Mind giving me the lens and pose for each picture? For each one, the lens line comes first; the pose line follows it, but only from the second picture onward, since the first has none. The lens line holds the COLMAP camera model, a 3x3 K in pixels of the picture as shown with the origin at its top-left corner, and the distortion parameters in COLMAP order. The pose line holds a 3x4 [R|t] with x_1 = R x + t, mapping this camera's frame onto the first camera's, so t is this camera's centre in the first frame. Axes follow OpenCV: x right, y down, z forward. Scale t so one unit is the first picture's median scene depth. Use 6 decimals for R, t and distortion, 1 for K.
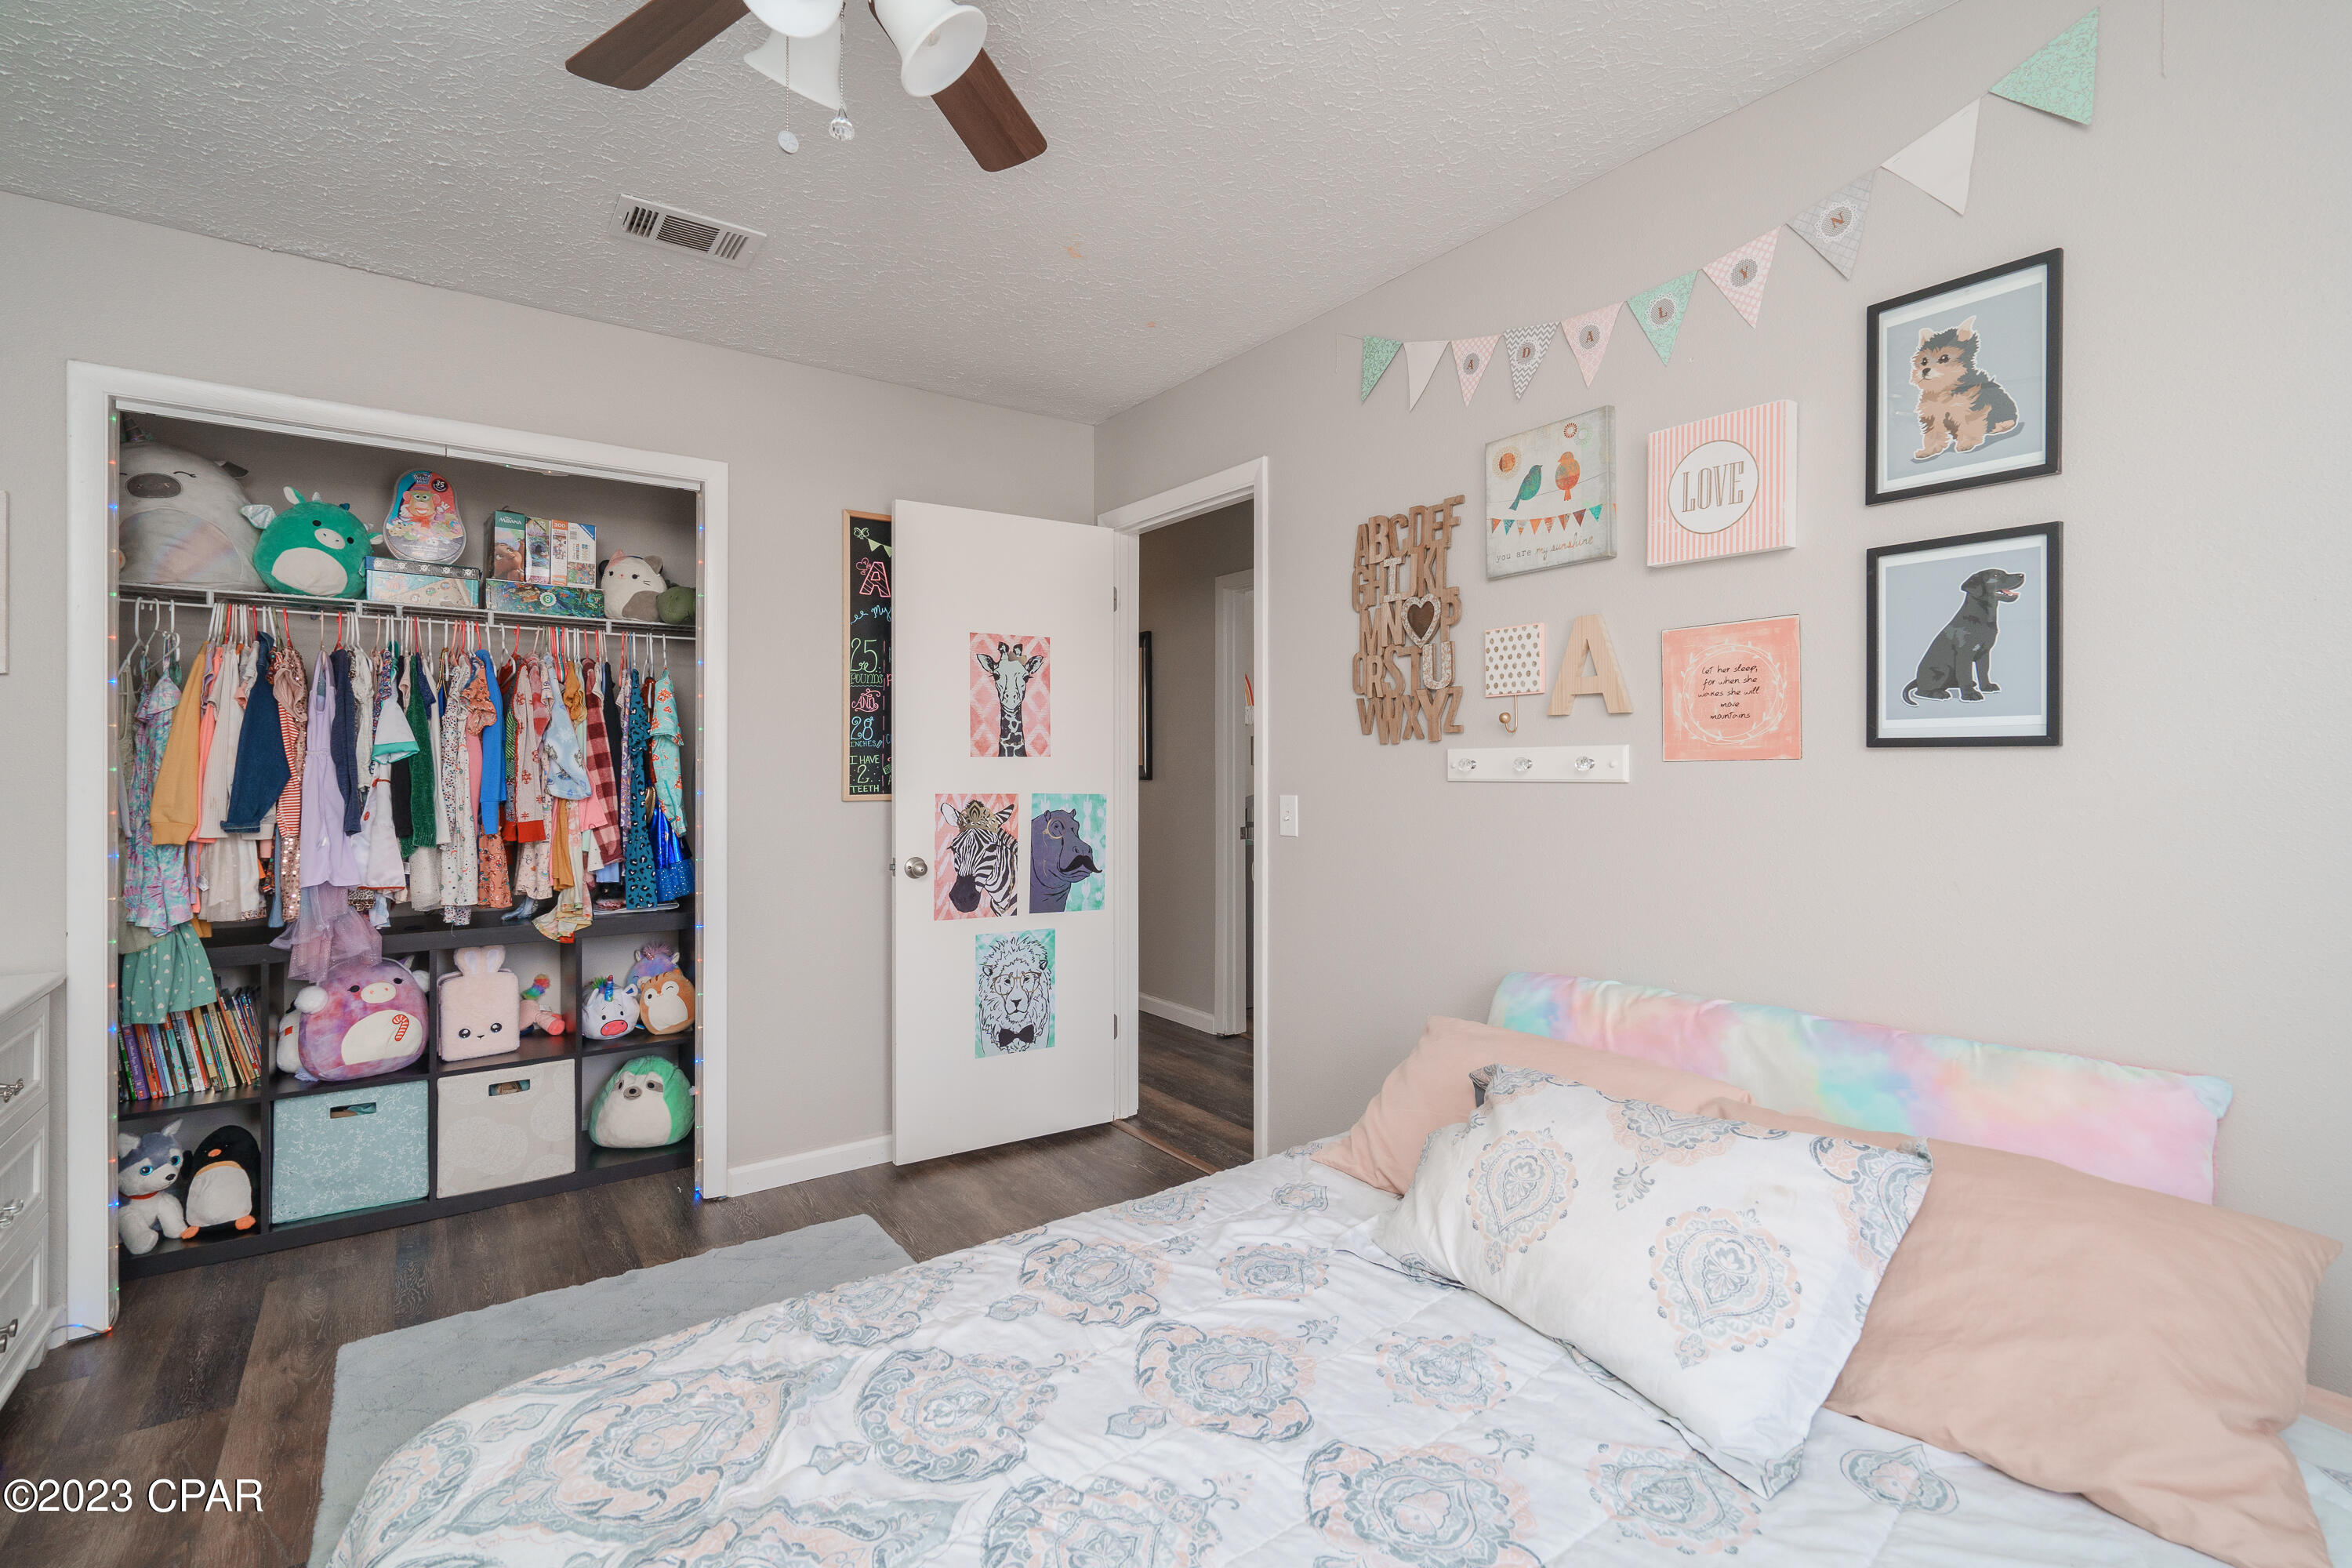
lens RADIAL K [[1060.4, 0, 1173.2], [0, 1060.4, 772.1], [0, 0, 1]] dist [-0.013363, 0.001461]
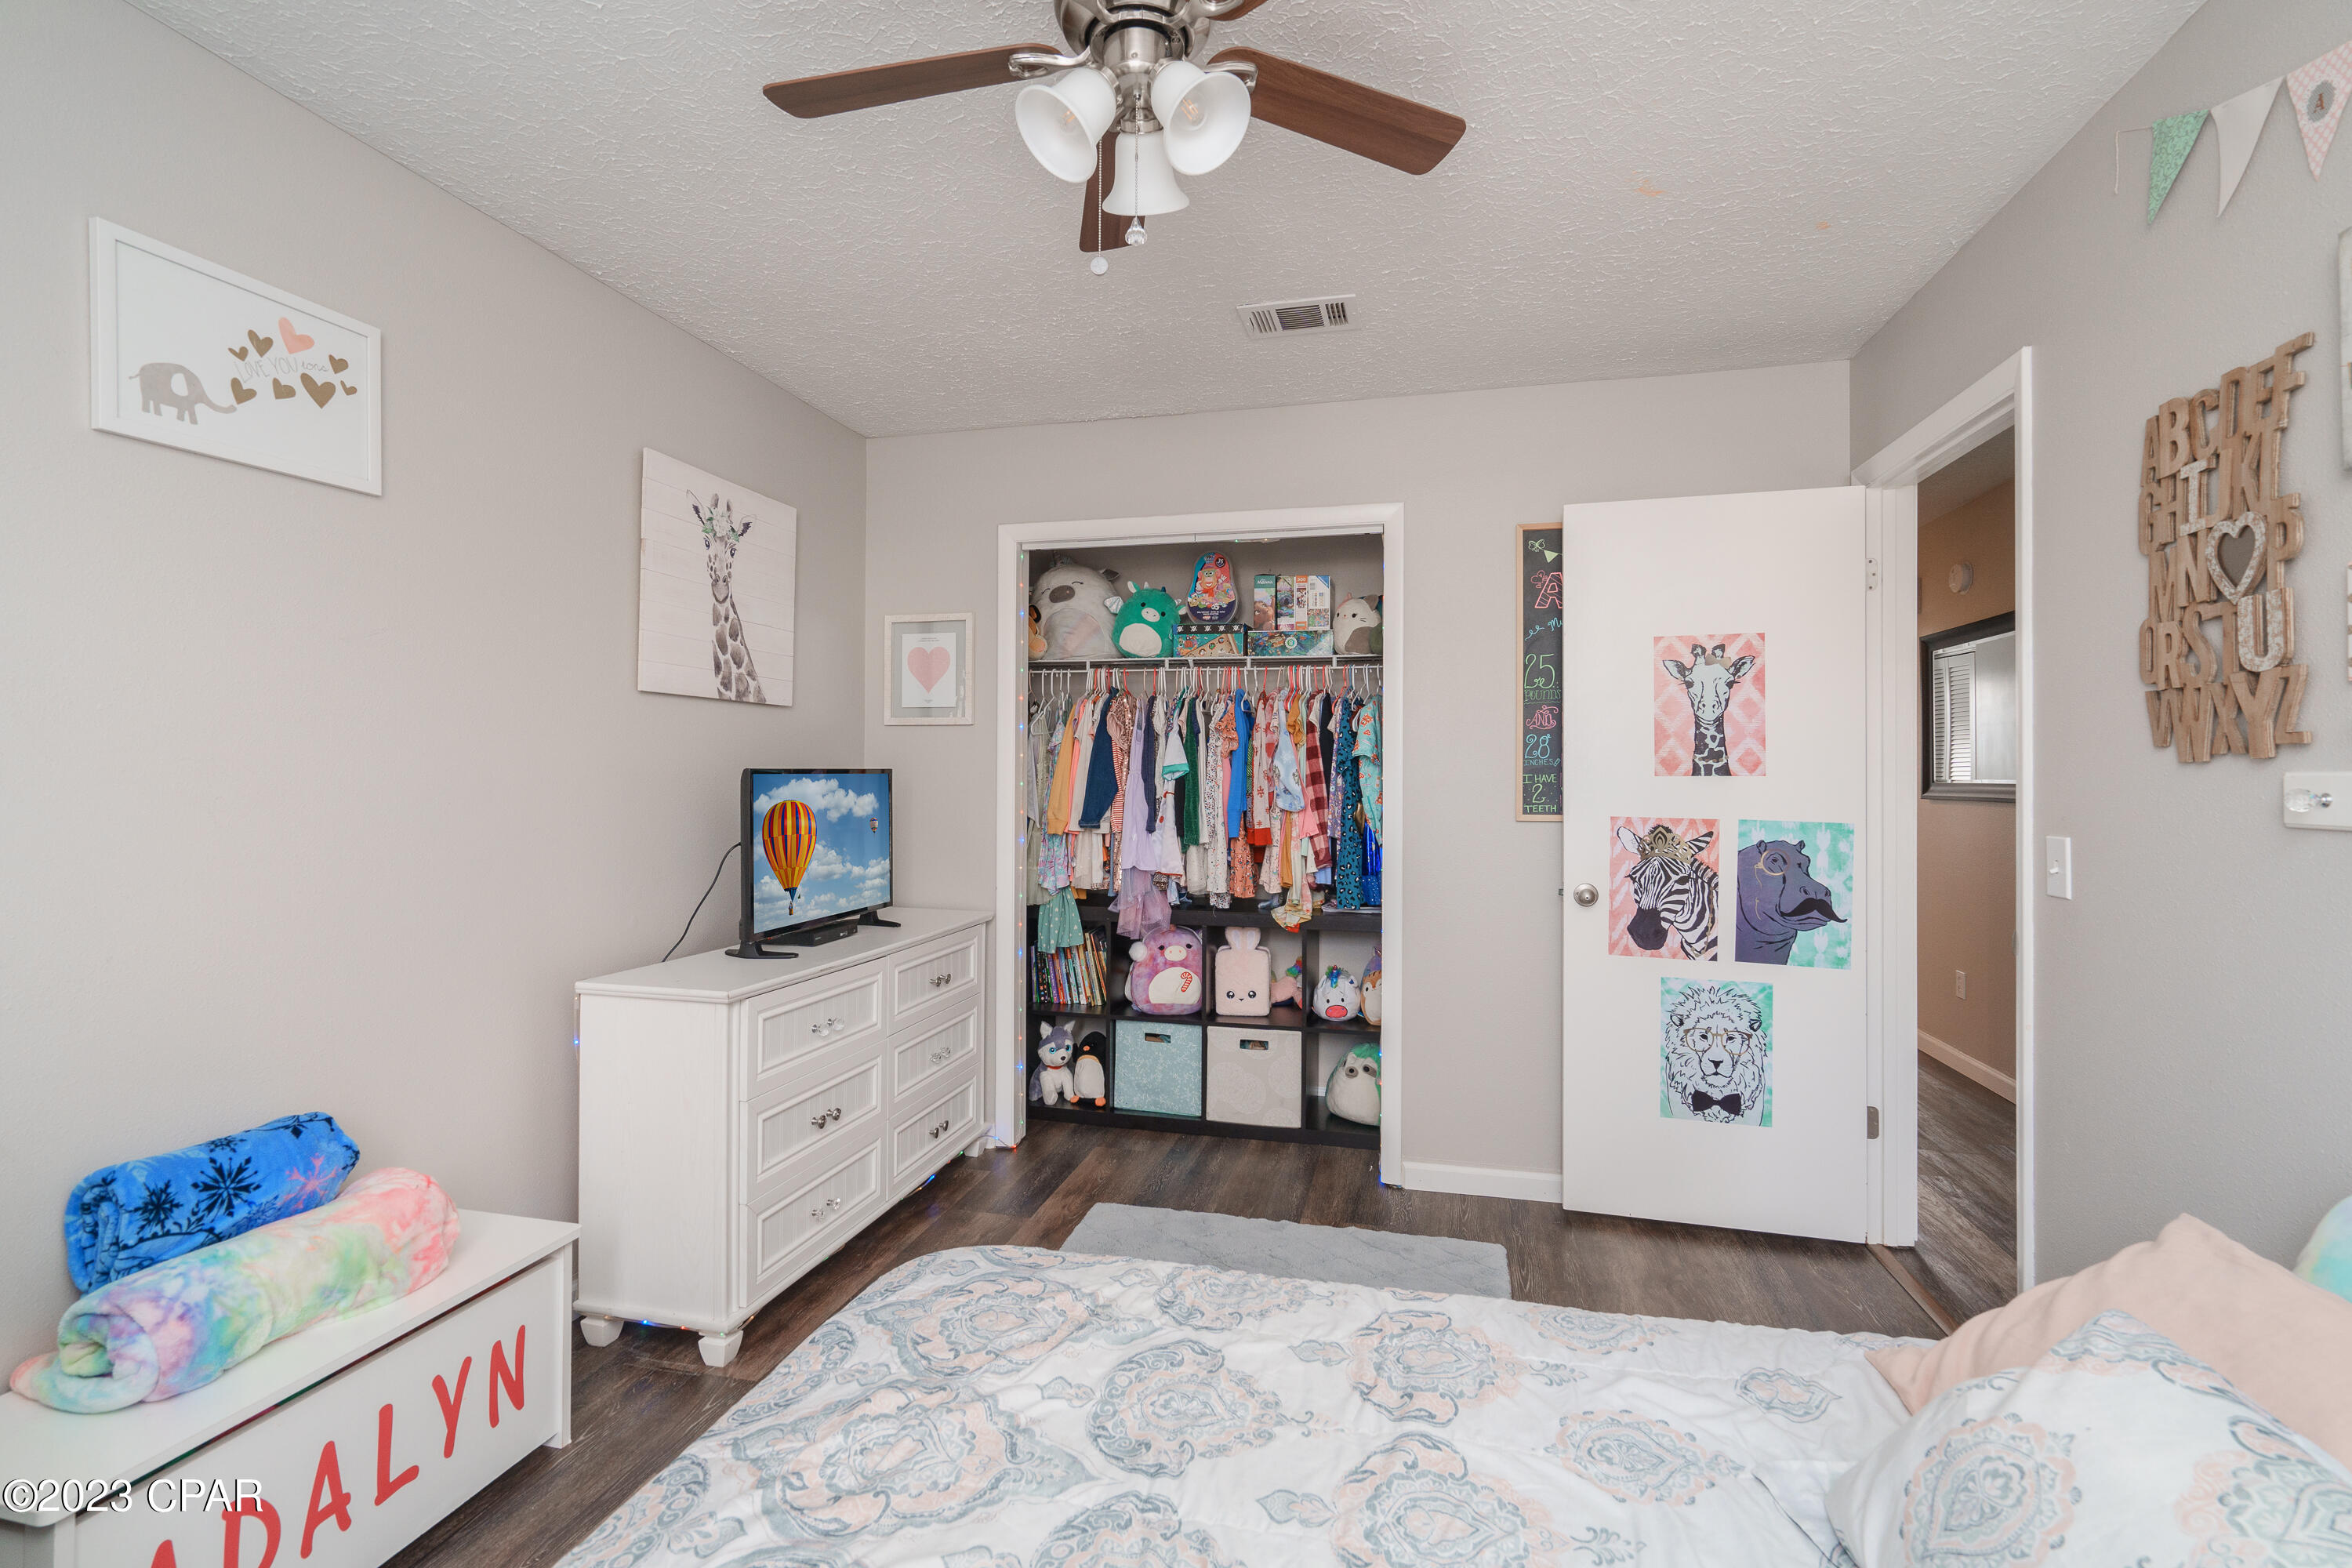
lens RADIAL K [[1061.9, 0, 1175.1], [0, 1061.9, 771.2], [0, 0, 1]] dist [-0.011330, 0.001472]
pose [[0.644477, 0.001509, -0.764622, 0.258336], [-0.008230, 0.999954, -0.004964, -0.012187], [0.764579, 0.009492, 0.644460, 0.132454]]
